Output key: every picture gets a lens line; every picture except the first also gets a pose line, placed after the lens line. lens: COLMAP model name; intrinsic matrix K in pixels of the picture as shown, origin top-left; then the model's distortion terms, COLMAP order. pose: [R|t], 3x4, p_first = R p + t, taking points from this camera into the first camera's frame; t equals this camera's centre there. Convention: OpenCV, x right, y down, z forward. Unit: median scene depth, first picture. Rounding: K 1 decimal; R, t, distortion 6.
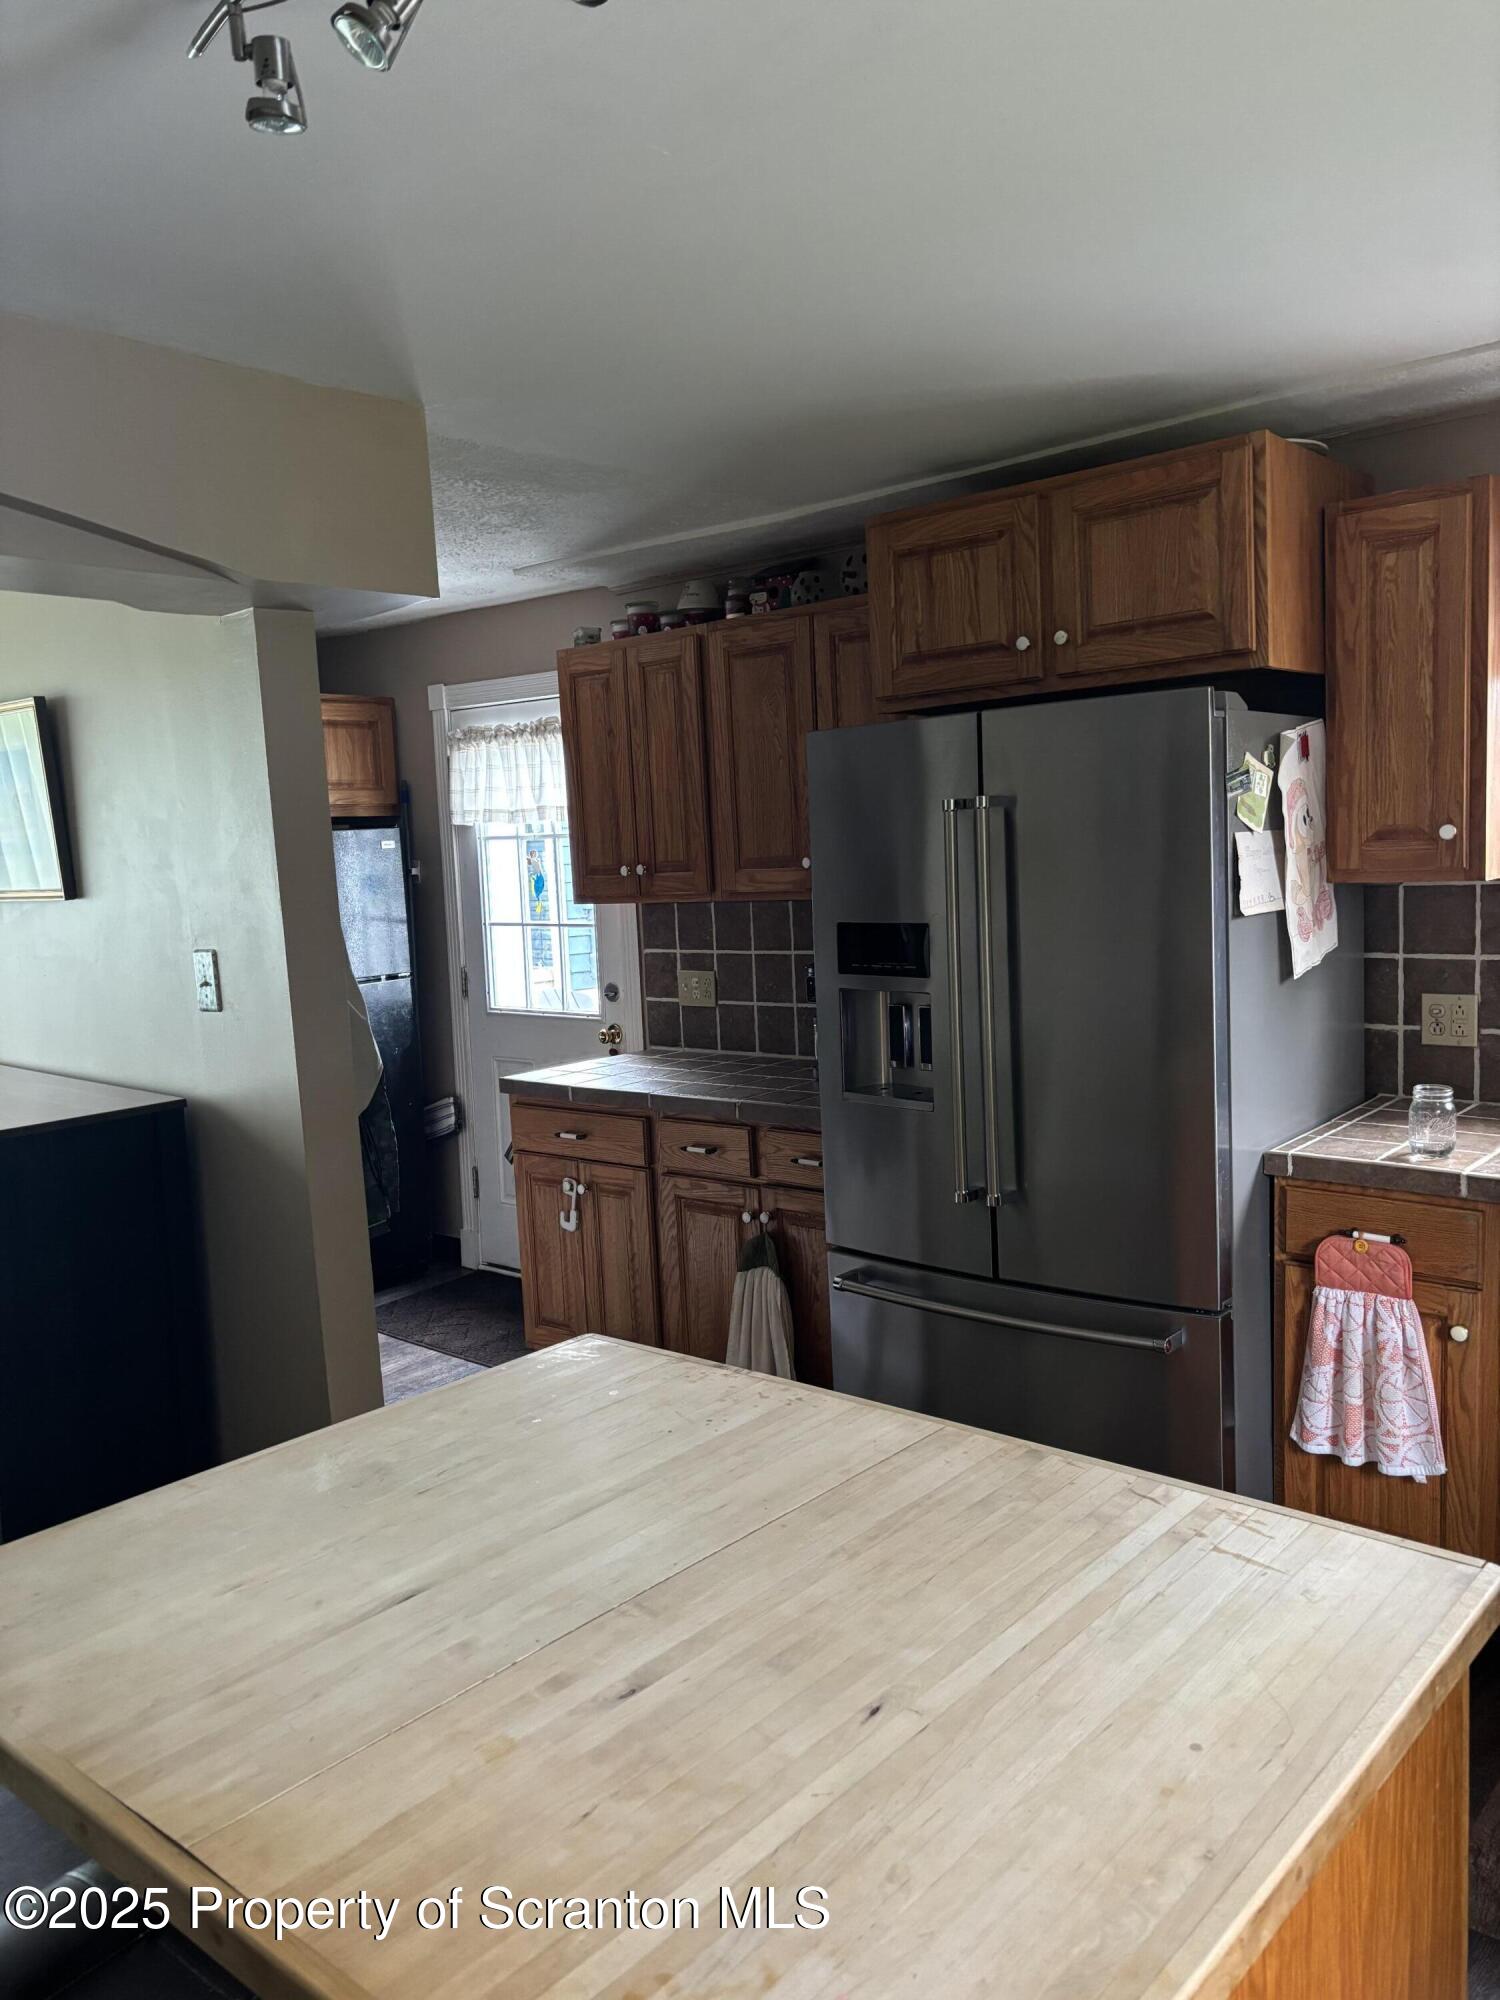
lens RADIAL K [[1553.5, 0, 750.0], [0, 1553.5, 1000.0], [0, 0, 1]] dist [-0.028220, 0.125842]
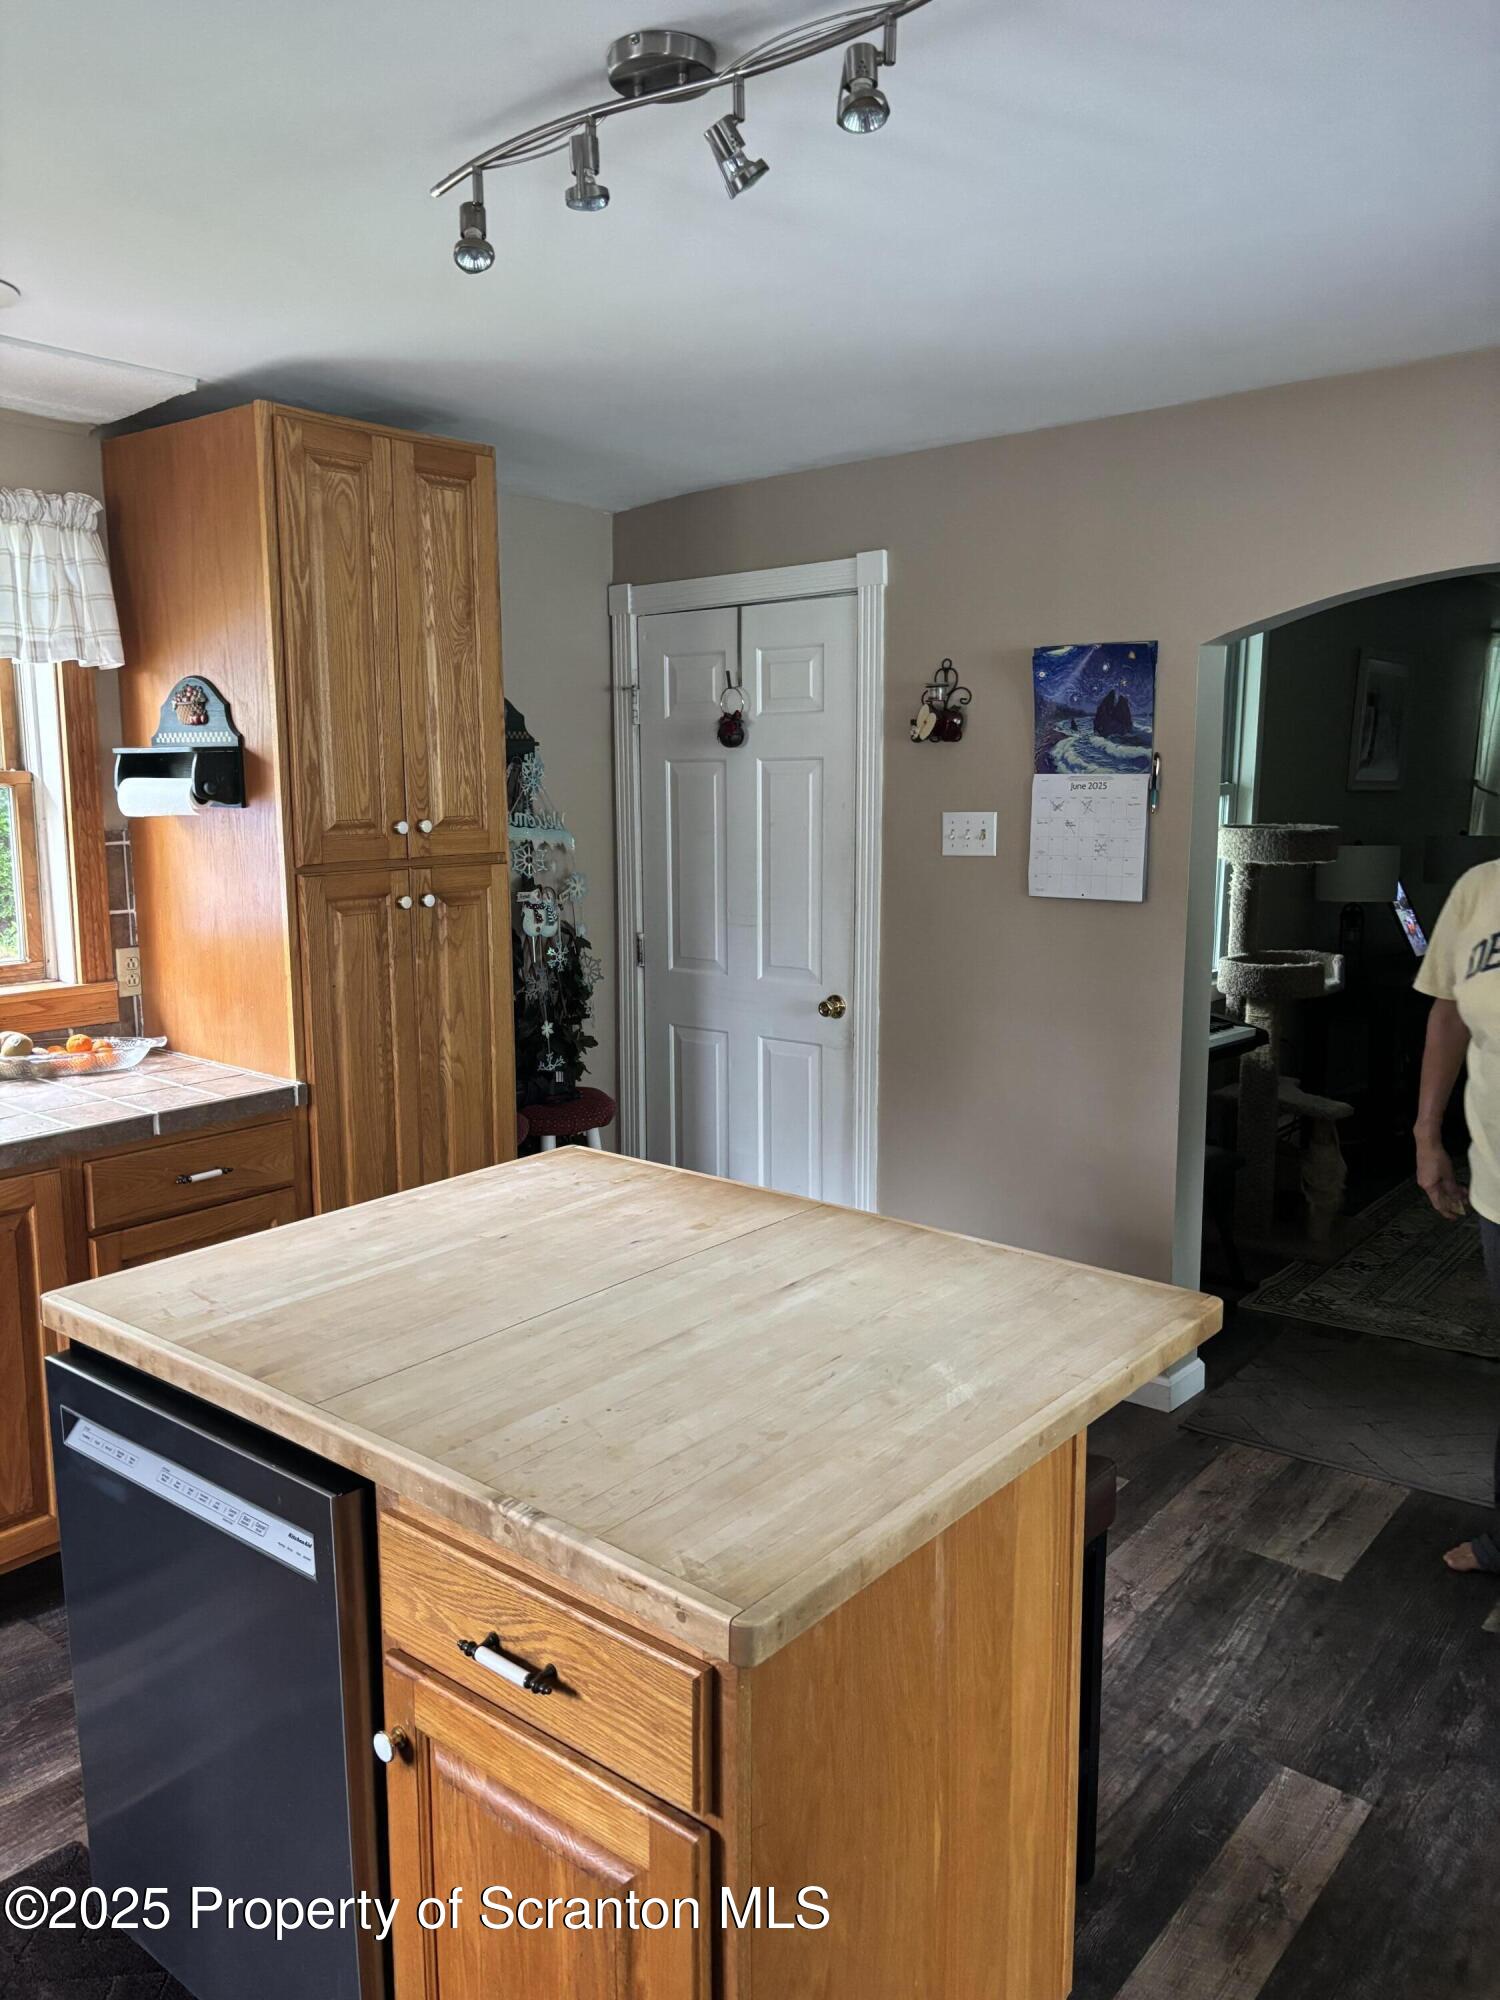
lens RADIAL K [[1553.5, 0, 750.0], [0, 1553.5, 1000.0], [0, 0, 1]] dist [-0.028220, 0.125842]
pose [[-0.998405, 0.051578, -0.022974, -0.167208], [0.044269, 0.967611, 0.248535, -0.242053], [0.035048, 0.247122, -0.968350, 2.416936]]
